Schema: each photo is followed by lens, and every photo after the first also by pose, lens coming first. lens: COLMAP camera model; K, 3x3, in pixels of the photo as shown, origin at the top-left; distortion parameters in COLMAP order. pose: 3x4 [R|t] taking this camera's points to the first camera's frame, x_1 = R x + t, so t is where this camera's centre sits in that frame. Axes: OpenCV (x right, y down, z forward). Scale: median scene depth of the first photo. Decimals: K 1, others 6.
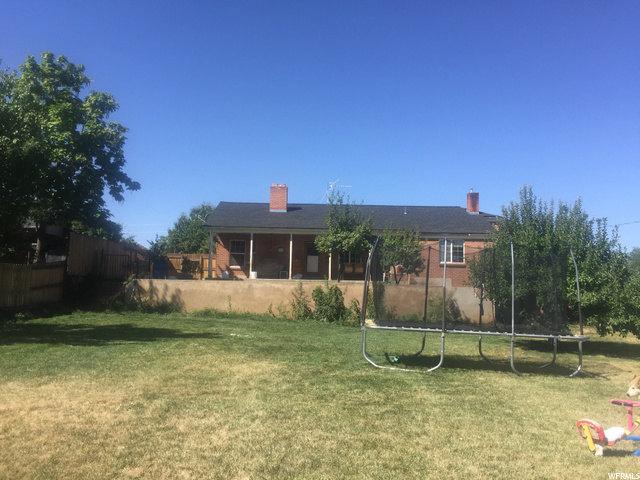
lens RADIAL K [[553.0, 0, 310.6], [0, 553.0, 240.3], [0, 0, 1]] dist [0.003402, 0.000217]
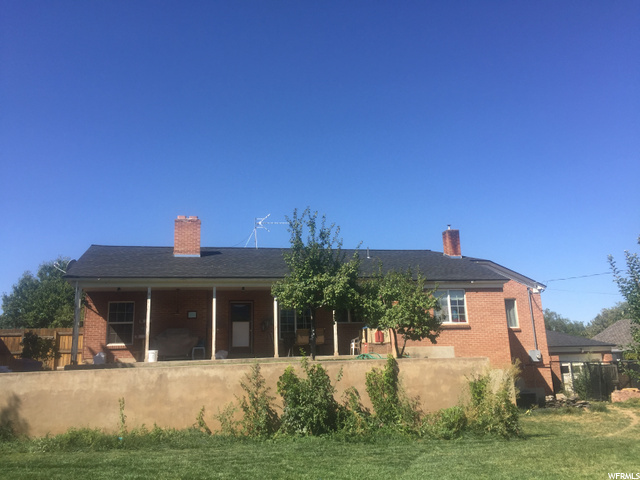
lens RADIAL K [[551.6, 0, 320.0], [0, 551.6, 240.0], [0, 0, 1]] dist [0.085063, -0.138714]
pose [[0.967846, 0.000702, 0.251541, -0.080040], [0.033165, 0.990910, -0.130376, 0.022547], [-0.249346, 0.134526, 0.959025, 0.355676]]
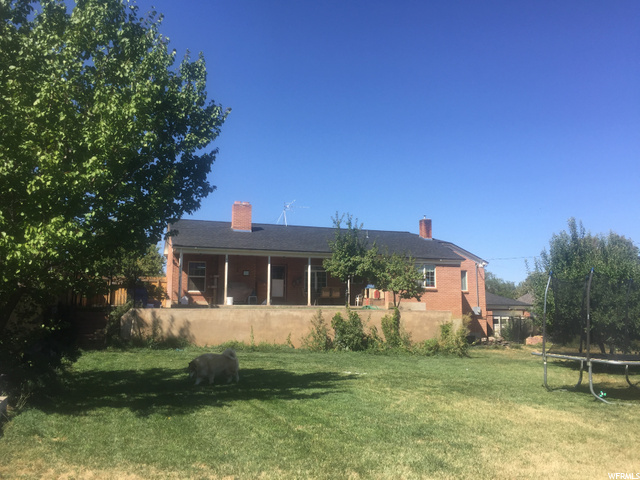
lens RADIAL K [[551.6, 0, 320.0], [0, 551.6, 240.0], [0, 0, 1]] dist [0.085063, -0.138714]
pose [[0.939441, 0.027003, 0.341645, -0.281684], [-0.015290, 0.999201, -0.036932, -0.005954], [-0.342369, 0.029472, 0.939103, 0.095904]]
